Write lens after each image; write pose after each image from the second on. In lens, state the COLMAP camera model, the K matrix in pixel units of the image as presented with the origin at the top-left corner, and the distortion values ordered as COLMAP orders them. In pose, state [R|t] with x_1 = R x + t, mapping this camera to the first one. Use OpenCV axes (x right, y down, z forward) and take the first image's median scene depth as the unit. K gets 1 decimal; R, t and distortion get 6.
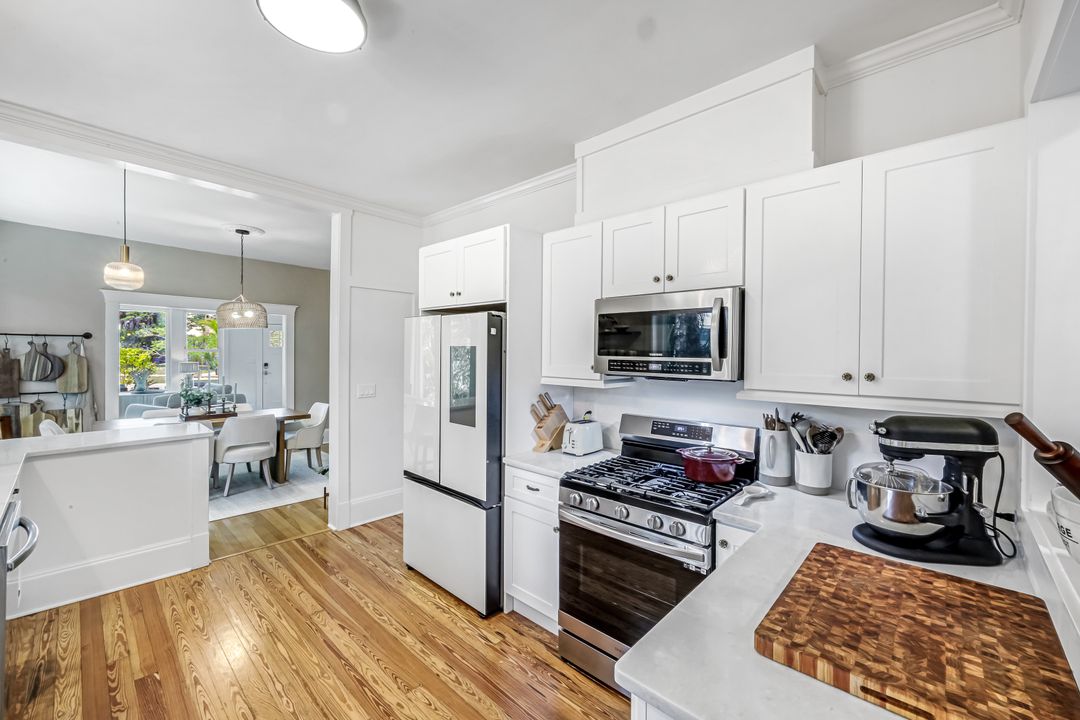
lens RADIAL K [[445.9, 0, 541.2], [0, 445.9, 356.0], [0, 0, 1]] dist [0.012611, -0.000137]
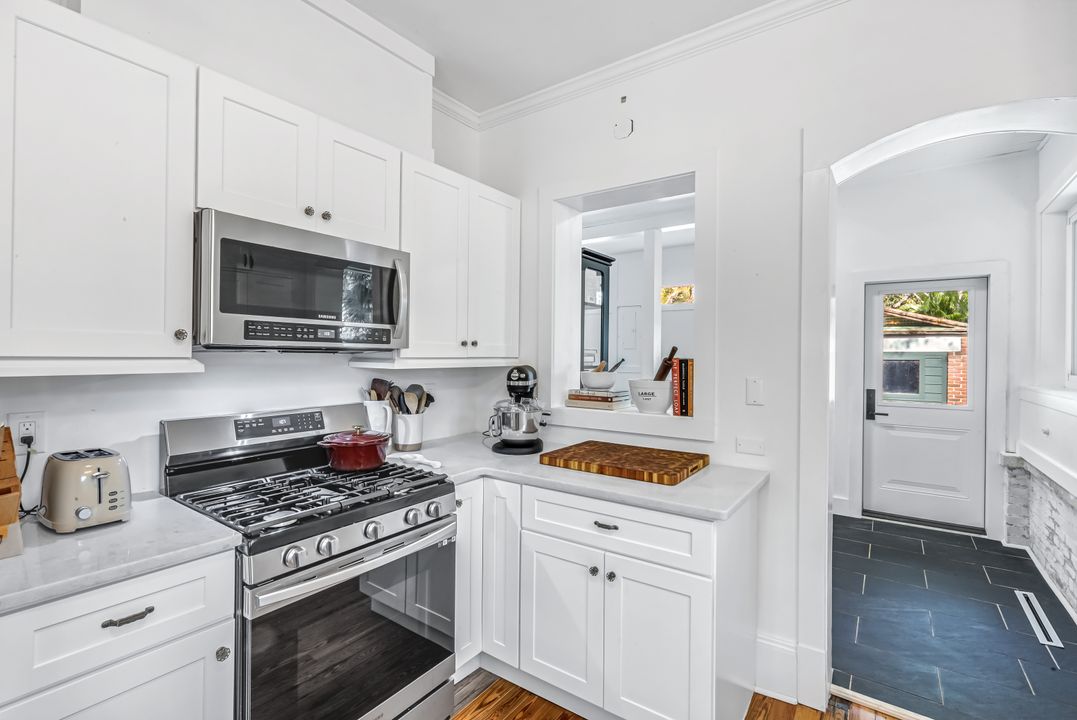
lens RADIAL K [[499.0, 0, 538.8], [0, 499.0, 356.6], [0, 0, 1]] dist [-0.028659, -0.000079]
pose [[-0.133176, -0.013067, 0.991006, -0.578803], [-0.001056, 0.999914, 0.013043, 0.049682], [-0.991092, 0.000691, -0.133179, 0.746195]]
